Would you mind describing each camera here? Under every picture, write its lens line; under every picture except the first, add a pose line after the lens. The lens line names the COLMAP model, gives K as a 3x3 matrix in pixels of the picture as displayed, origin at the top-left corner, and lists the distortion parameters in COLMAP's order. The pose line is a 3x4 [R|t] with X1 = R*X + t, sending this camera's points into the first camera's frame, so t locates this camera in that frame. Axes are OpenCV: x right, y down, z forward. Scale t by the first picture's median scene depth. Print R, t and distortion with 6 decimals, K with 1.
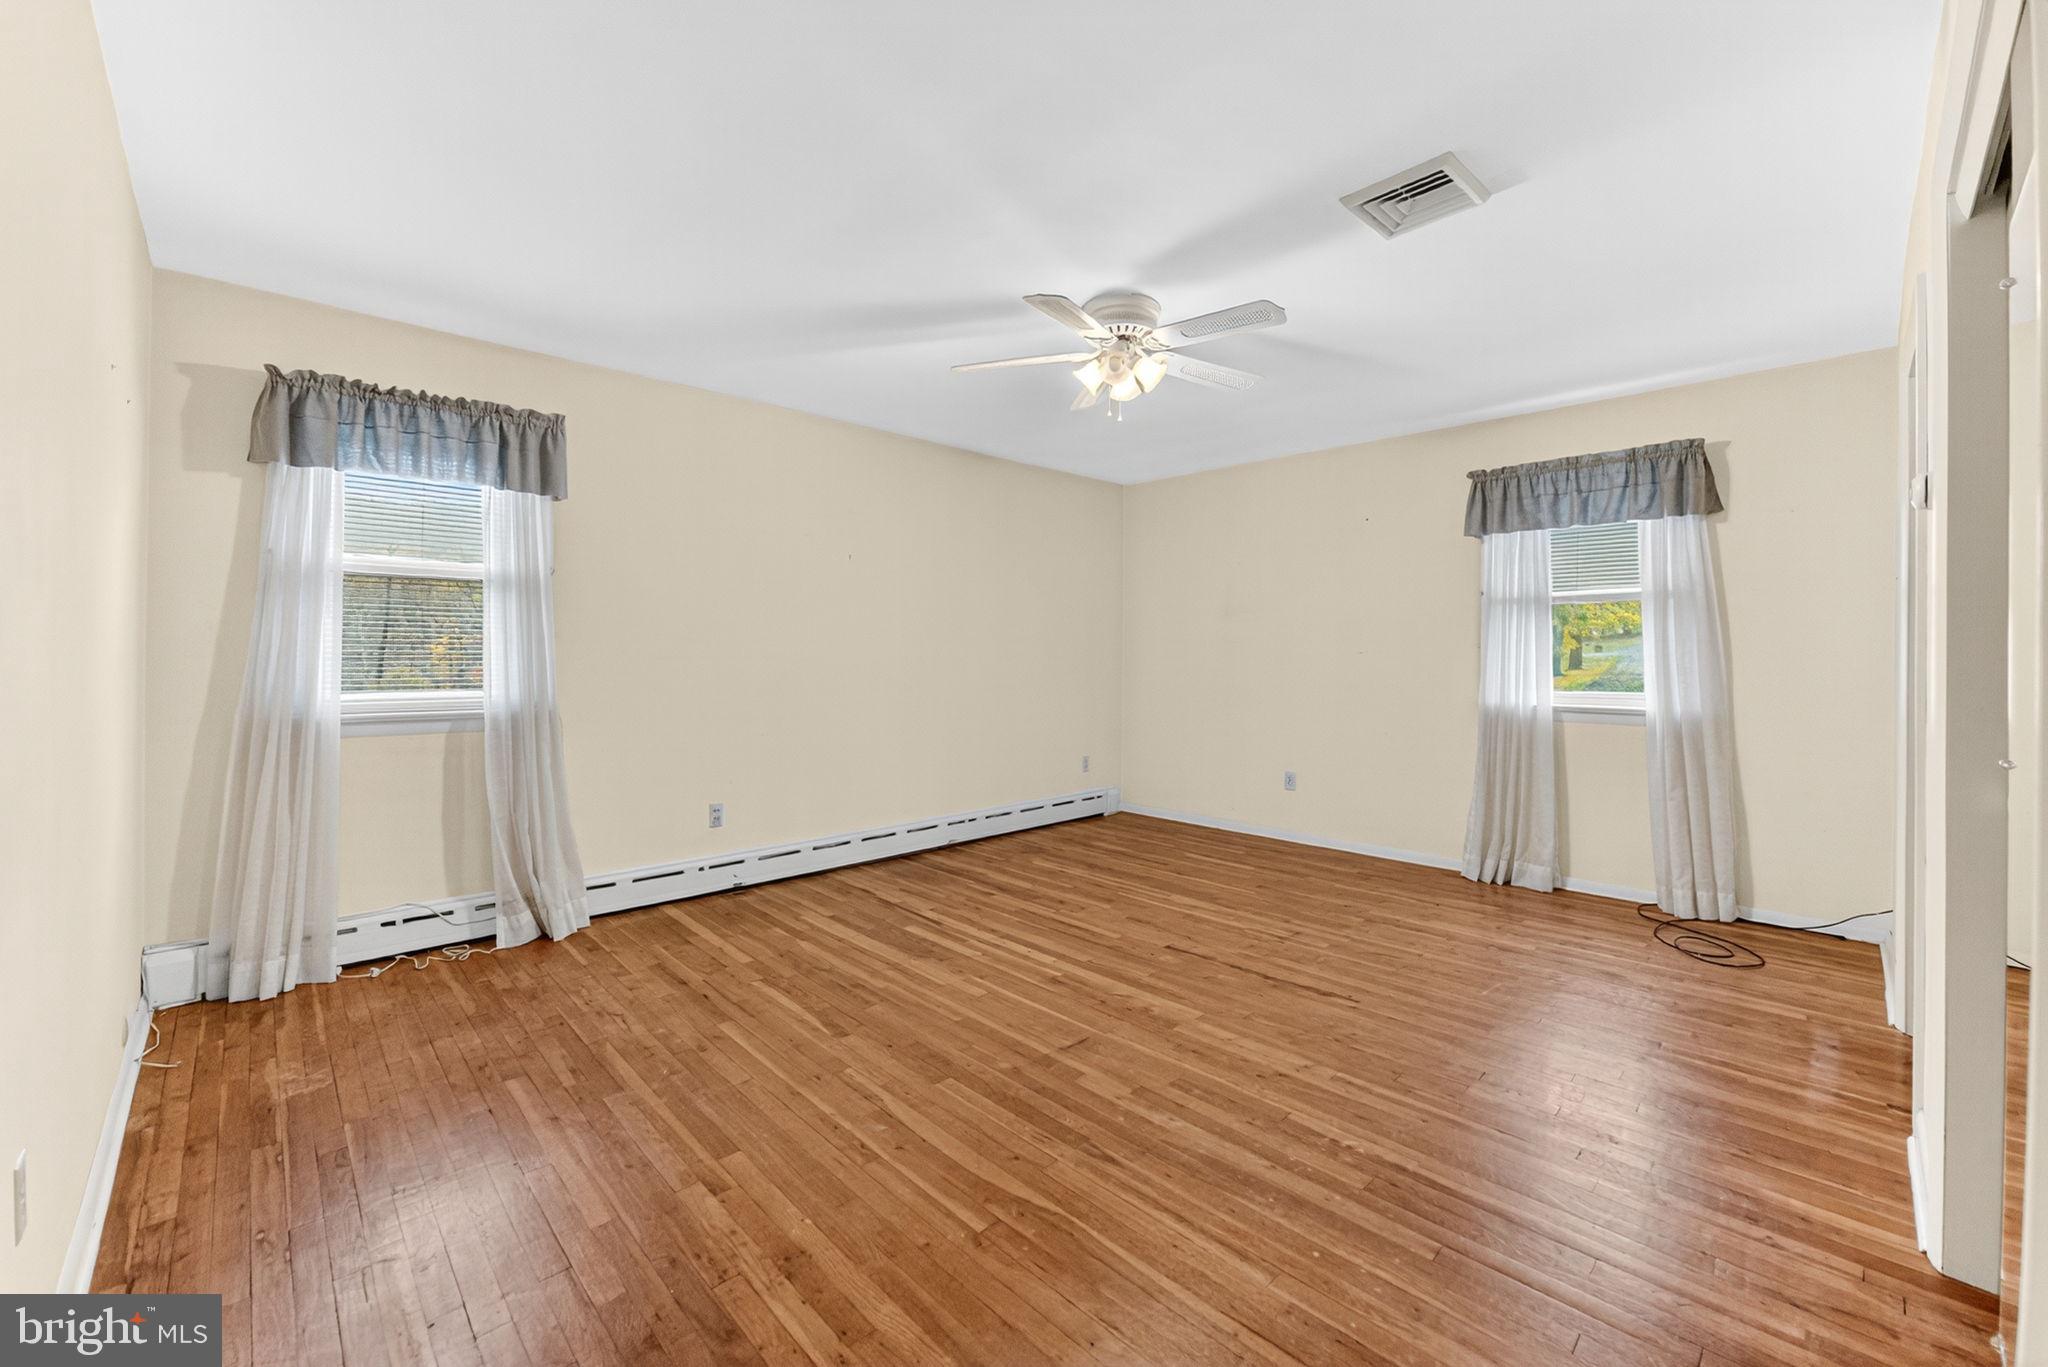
lens RADIAL K [[817.7, 0, 1019.9], [0, 817.7, 652.6], [0, 0, 1]] dist [-0.036666, 0.012700]
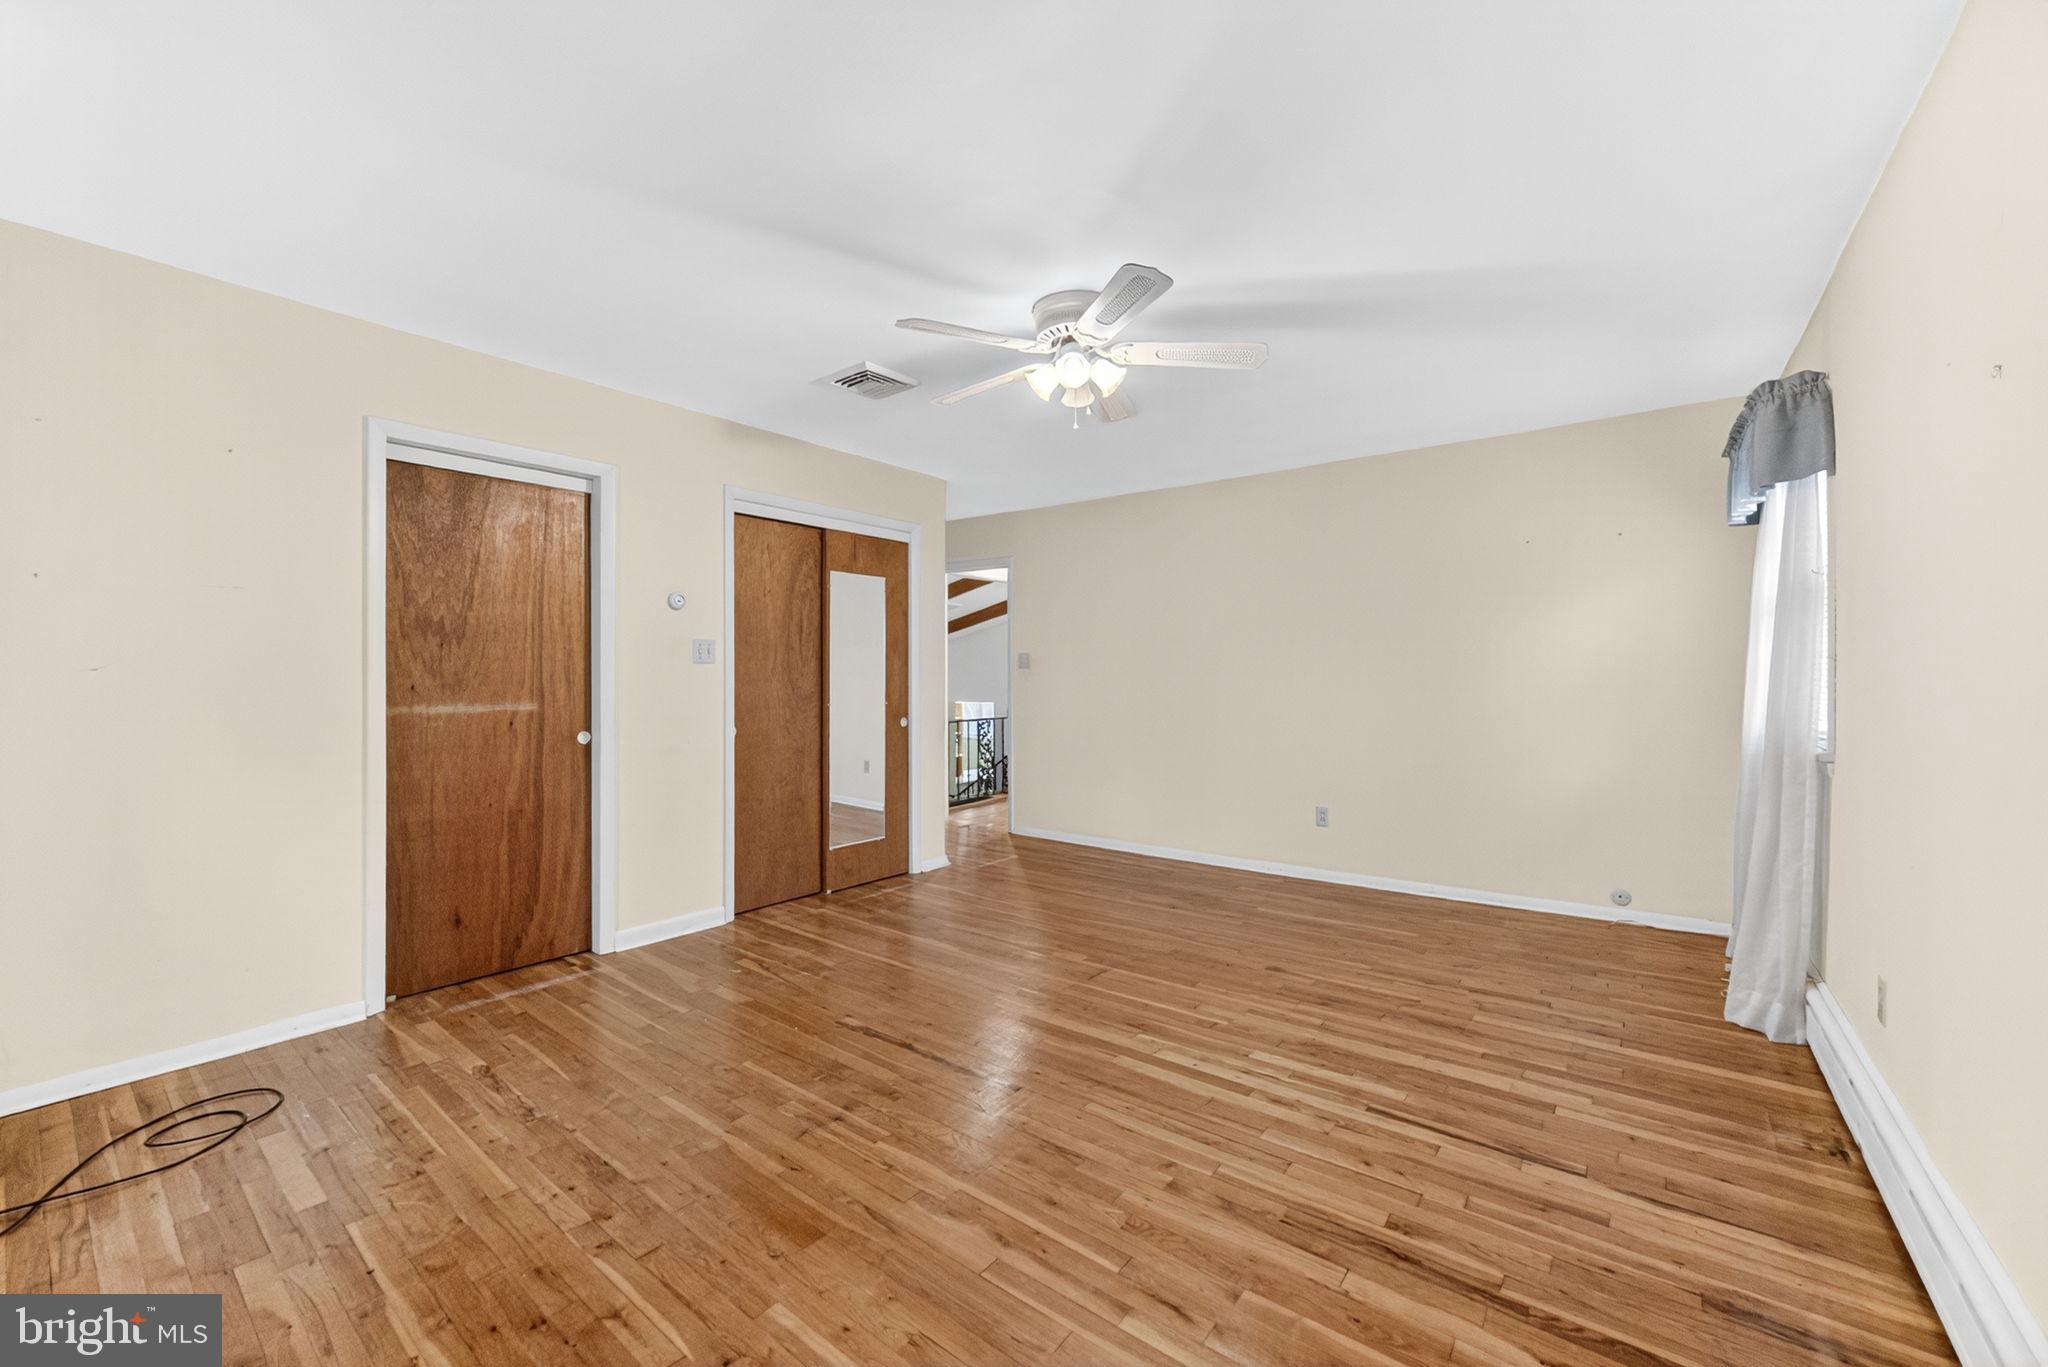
lens RADIAL K [[802.9, 0, 1028.2], [0, 802.9, 671.6], [0, 0, 1]] dist [-0.028617, 0.000066]
pose [[-0.989453, -0.004015, -0.144799, 0.255391], [-0.003290, 0.999981, -0.005250, -0.002444], [0.144818, -0.004719, -0.989447, 1.569647]]
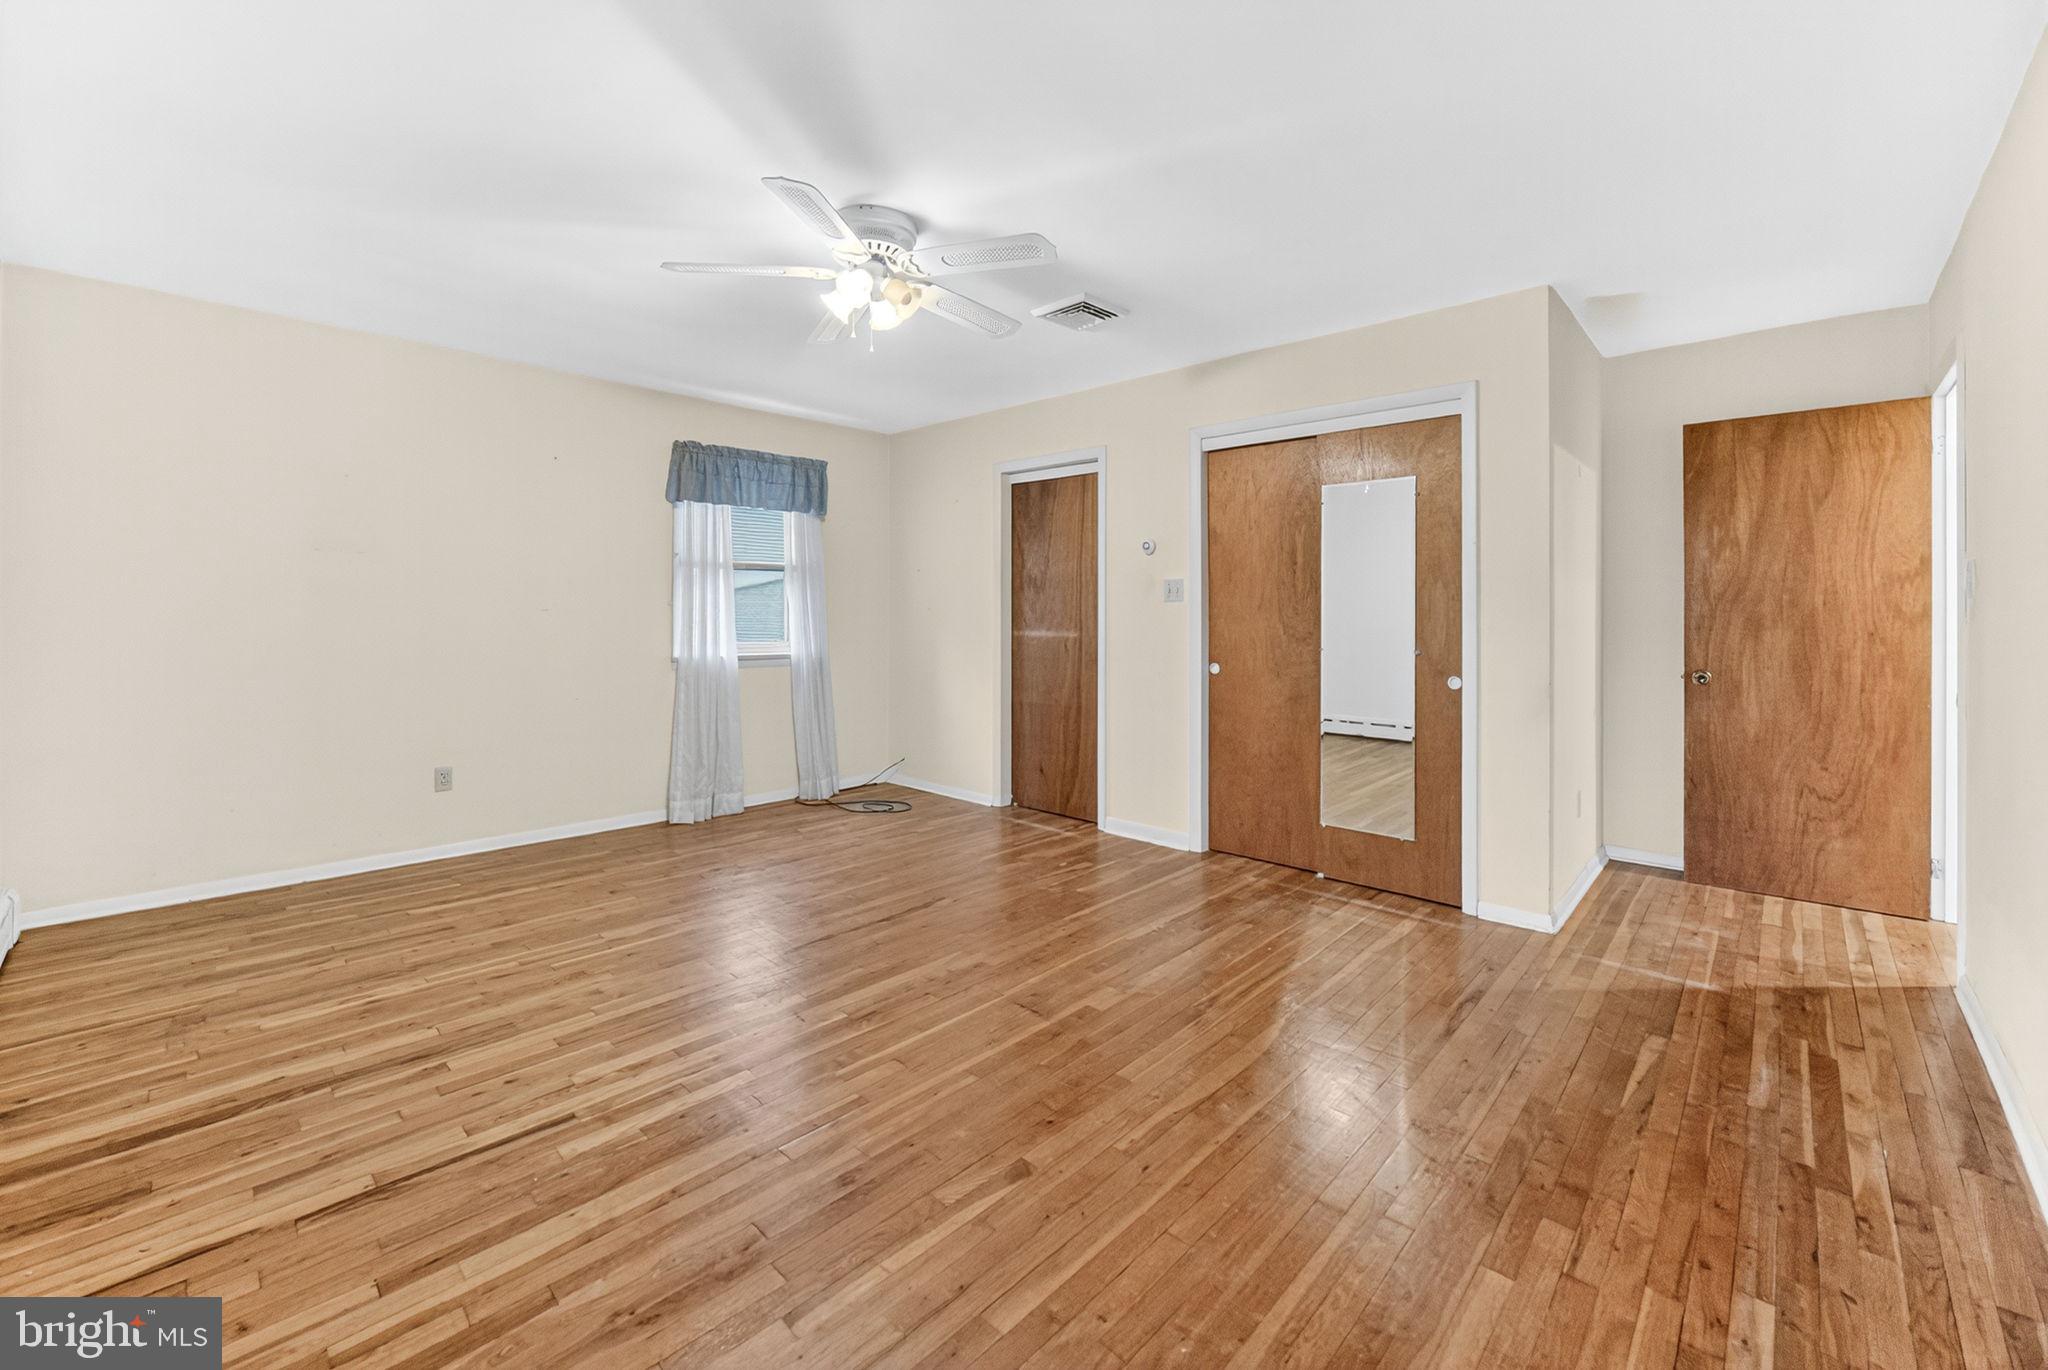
lens RADIAL K [[822.1, 0, 1016.0], [0, 822.1, 608.1], [0, 0, 1]] dist [-0.026303, 0.000211]
pose [[-0.041698, 0.004645, 0.999119, -0.640434], [-0.006624, 0.999966, -0.004925, -0.000428], [-0.999108, -0.006824, -0.041666, 0.731756]]
